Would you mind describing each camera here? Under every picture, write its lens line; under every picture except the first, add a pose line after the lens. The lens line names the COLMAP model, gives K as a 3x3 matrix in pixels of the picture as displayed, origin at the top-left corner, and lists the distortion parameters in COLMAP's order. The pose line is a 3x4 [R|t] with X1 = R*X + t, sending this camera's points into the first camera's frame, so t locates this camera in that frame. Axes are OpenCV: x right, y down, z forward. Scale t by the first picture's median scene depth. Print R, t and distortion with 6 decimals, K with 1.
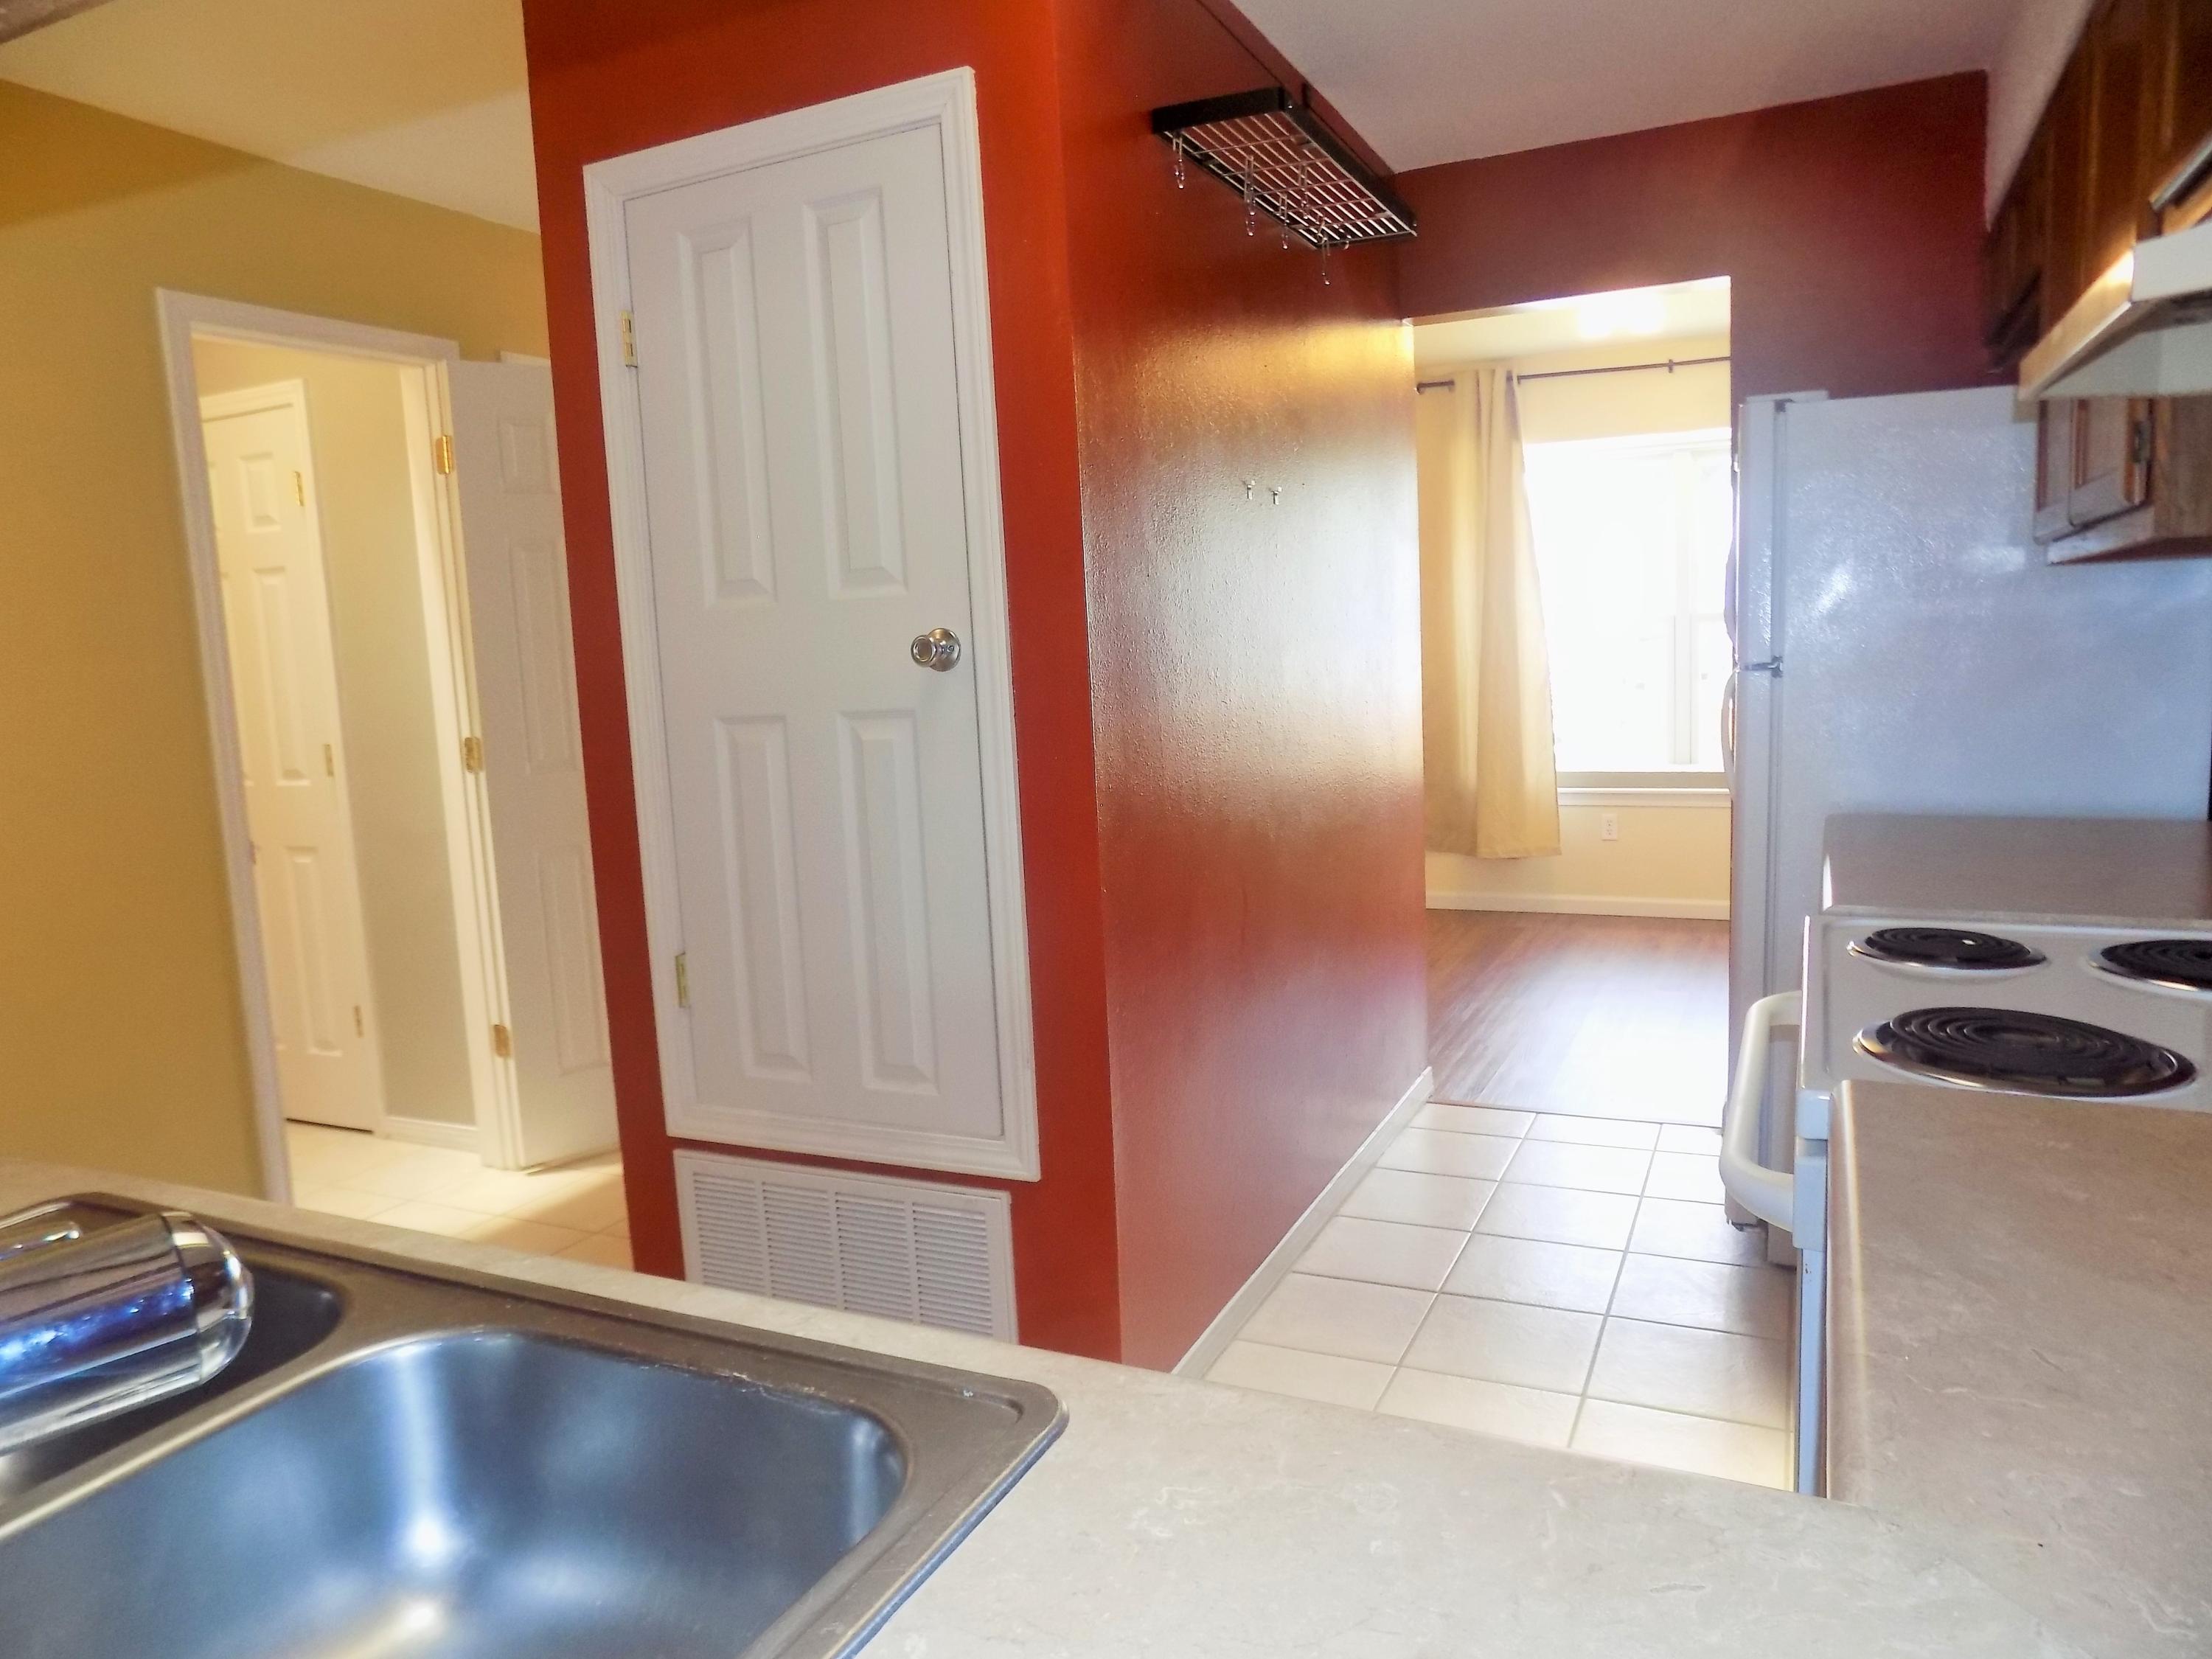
lens RADIAL K [[1470.1, 0, 1103.1], [0, 1470.1, 808.4], [0, 0, 1]] dist [-0.059417, 0.082114]
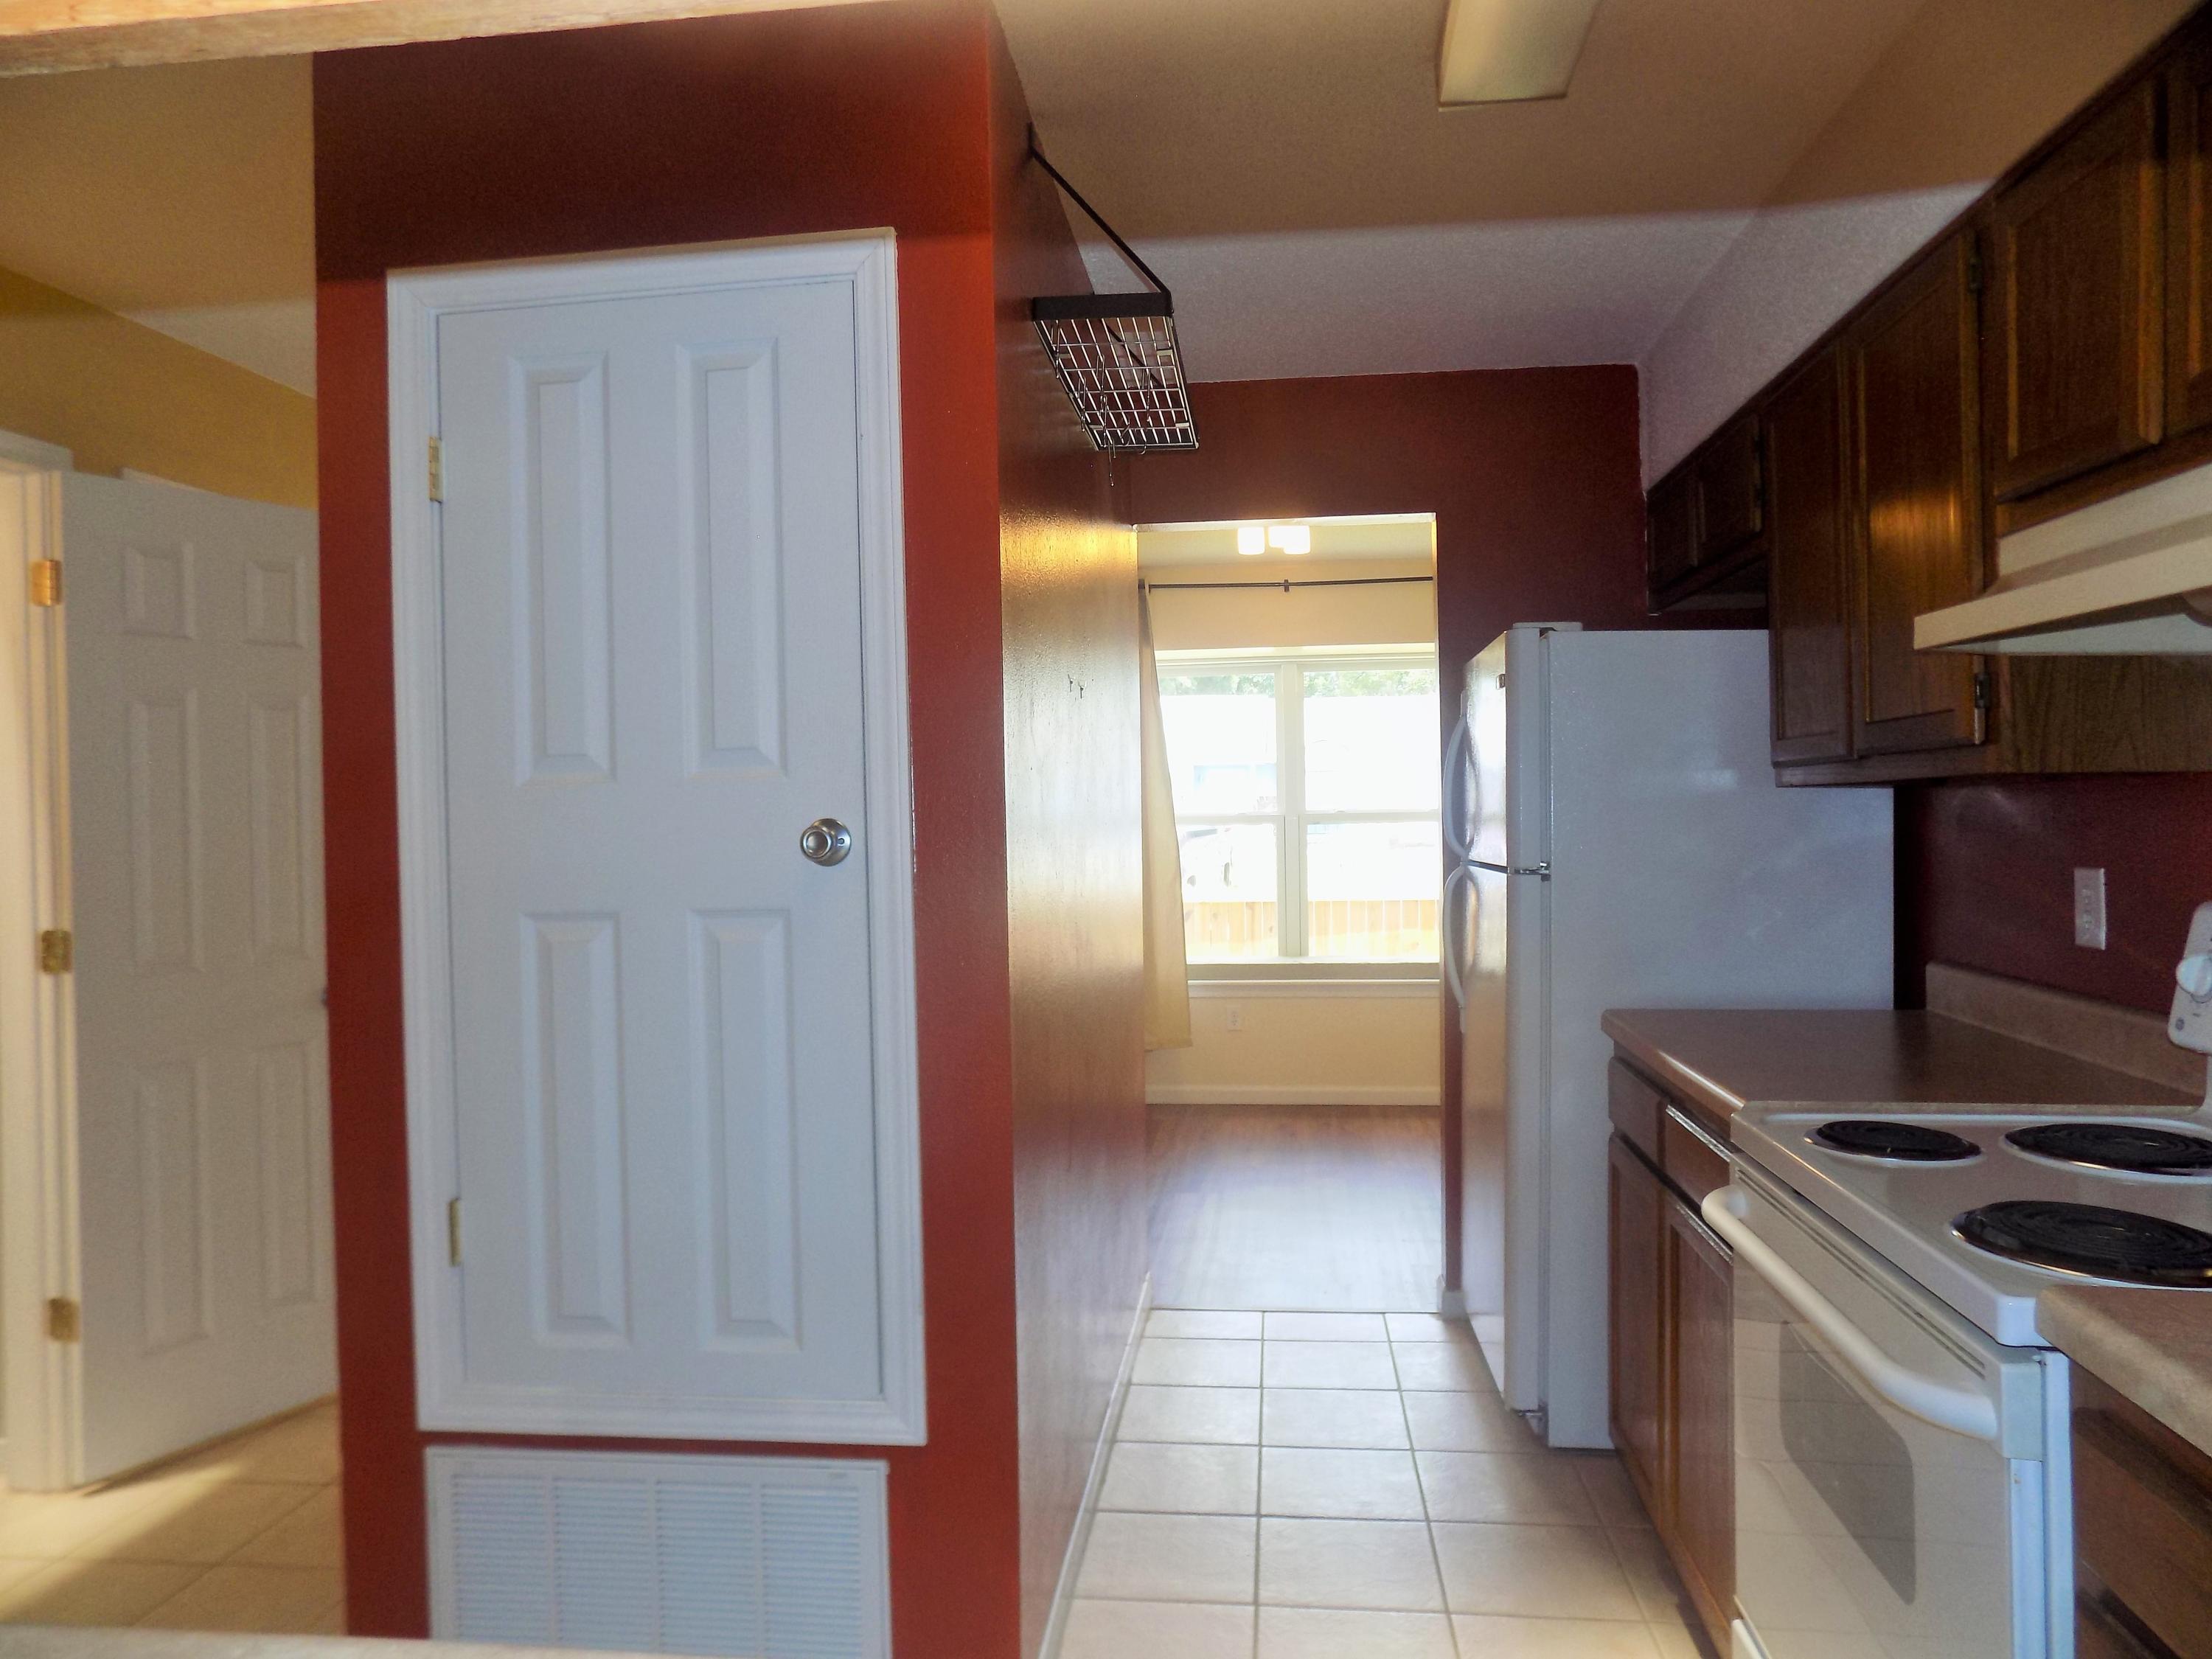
lens RADIAL K [[1479.2, 0, 1087.8], [0, 1479.2, 819.9], [0, 0, 1]] dist [-0.055510, 0.060646]
pose [[0.948945, 0.026959, 0.314289, -0.209464], [0.010727, 0.993007, -0.117566, -0.011445], [-0.315260, 0.114935, 0.942020, 0.085392]]
